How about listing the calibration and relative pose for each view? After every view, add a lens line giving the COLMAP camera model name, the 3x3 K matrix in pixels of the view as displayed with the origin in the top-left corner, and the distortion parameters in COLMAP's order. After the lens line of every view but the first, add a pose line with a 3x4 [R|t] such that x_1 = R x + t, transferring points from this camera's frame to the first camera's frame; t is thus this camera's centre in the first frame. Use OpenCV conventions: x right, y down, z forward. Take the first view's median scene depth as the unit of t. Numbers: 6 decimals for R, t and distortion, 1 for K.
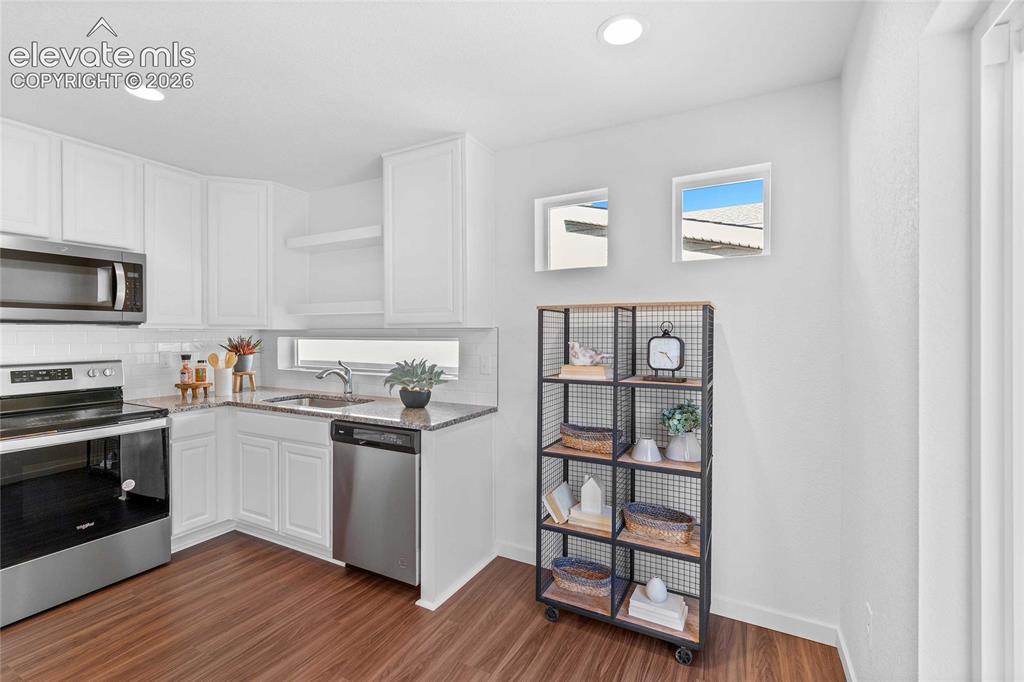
lens RADIAL K [[456.6, 0, 511.0], [0, 456.6, 335.5], [0, 0, 1]] dist [0.004774, -0.002180]
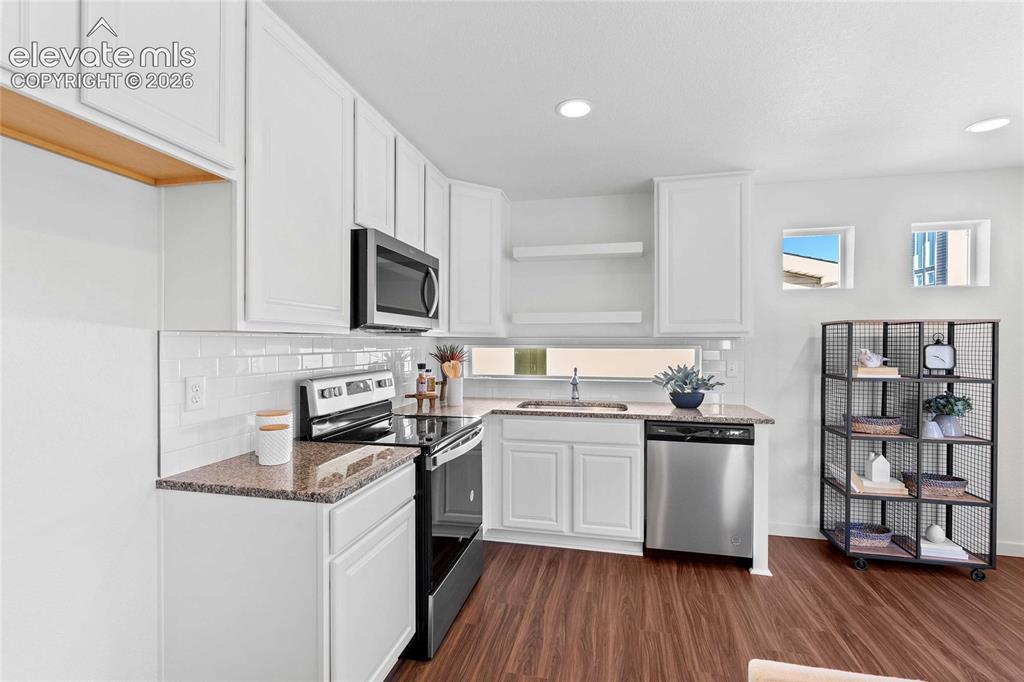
lens RADIAL K [[468.6, 0, 513.3], [0, 468.6, 346.0], [0, 0, 1]] dist [0.002113, 0.001295]
pose [[0.963531, -0.001037, 0.267593, -0.951901], [0.000011, 0.999993, 0.003835, 0.001535], [-0.267595, -0.003692, 0.963524, 0.007918]]
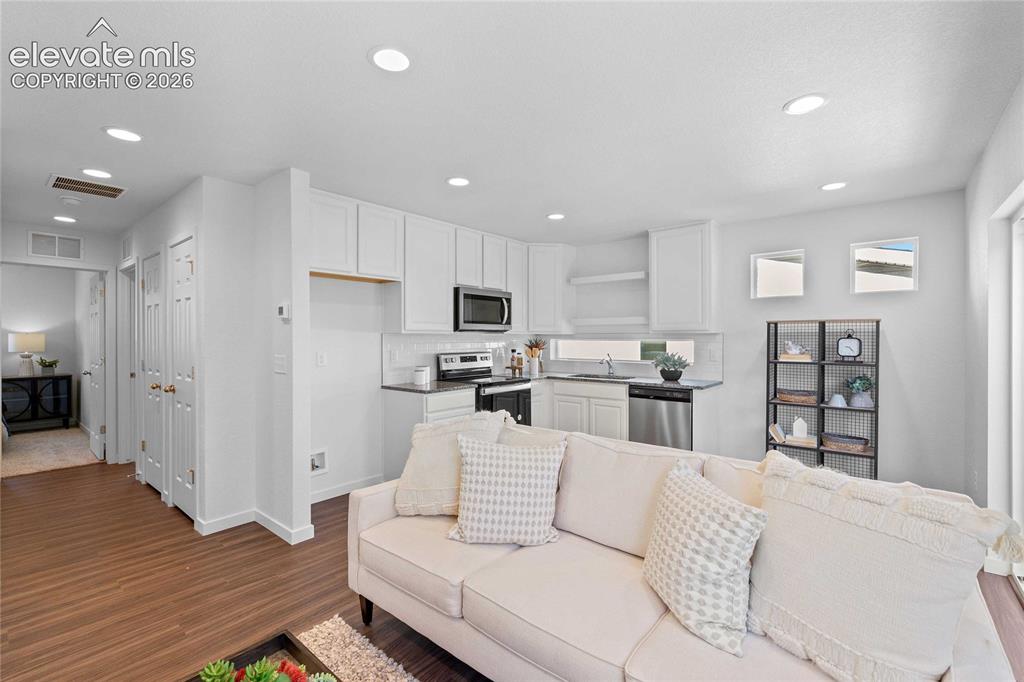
lens RADIAL K [[456.6, 0, 510.9], [0, 456.6, 341.9], [0, 0, 1]] dist [0.004774, -0.002180]
pose [[0.980630, 0.000641, -0.195870, -0.471996], [0.000771, 0.999974, 0.007130, 0.003384], [0.195870, -0.007143, 0.980604, -0.784715]]
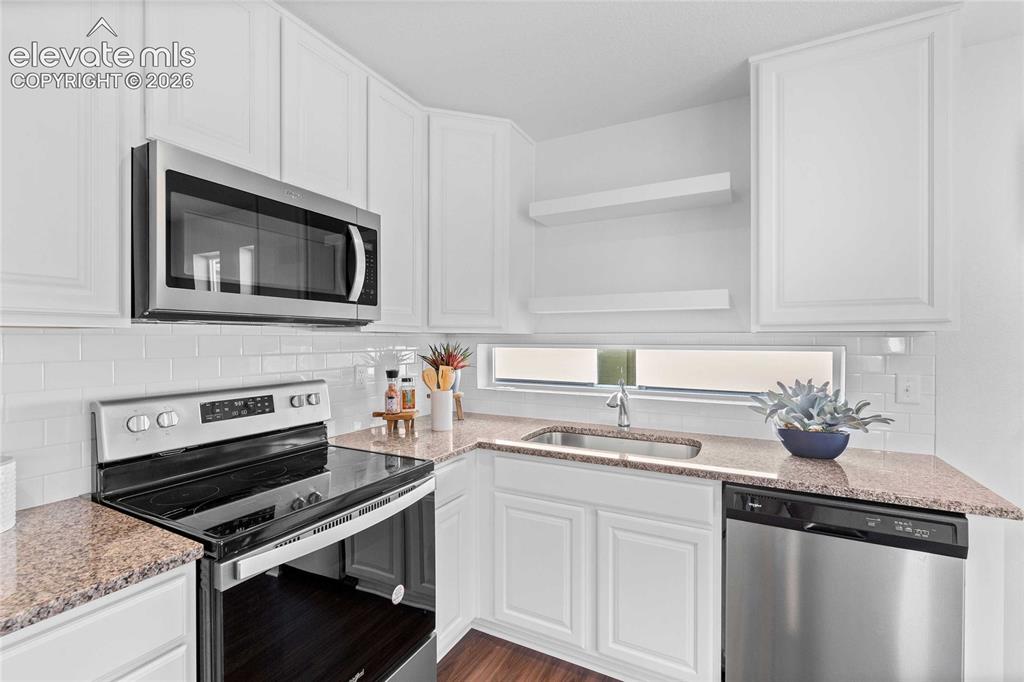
lens RADIAL K [[468.6, 0, 509.4], [0, 468.6, 341.3], [0, 0, 1]] dist [0.002113, 0.001295]
pose [[0.999998, 0.001237, 0.001605, -0.647604], [-0.001241, 0.999996, 0.002548, -0.004025], [-0.001601, -0.002550, 0.999995, 0.363248]]
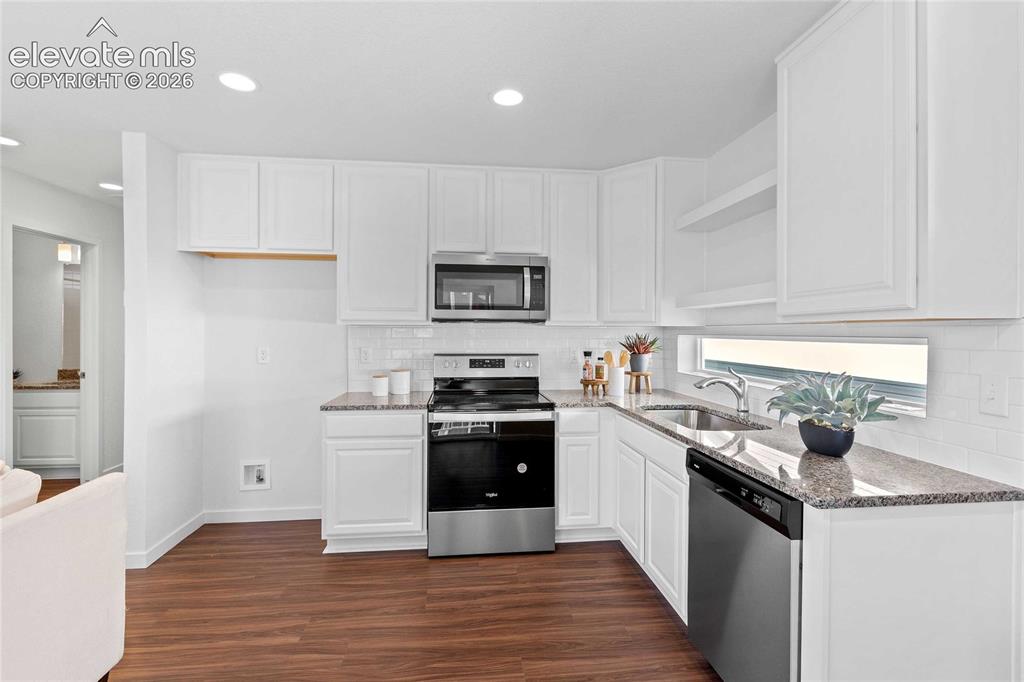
lens RADIAL K [[468.6, 0, 507.0], [0, 468.6, 334.5], [0, 0, 1]] dist [0.002113, 0.001295]
pose [[0.564573, 0.007995, -0.825345, 0.064558], [-0.008800, 0.999955, 0.003667, 0.002329], [0.825336, 0.005192, 0.564618, 0.311923]]
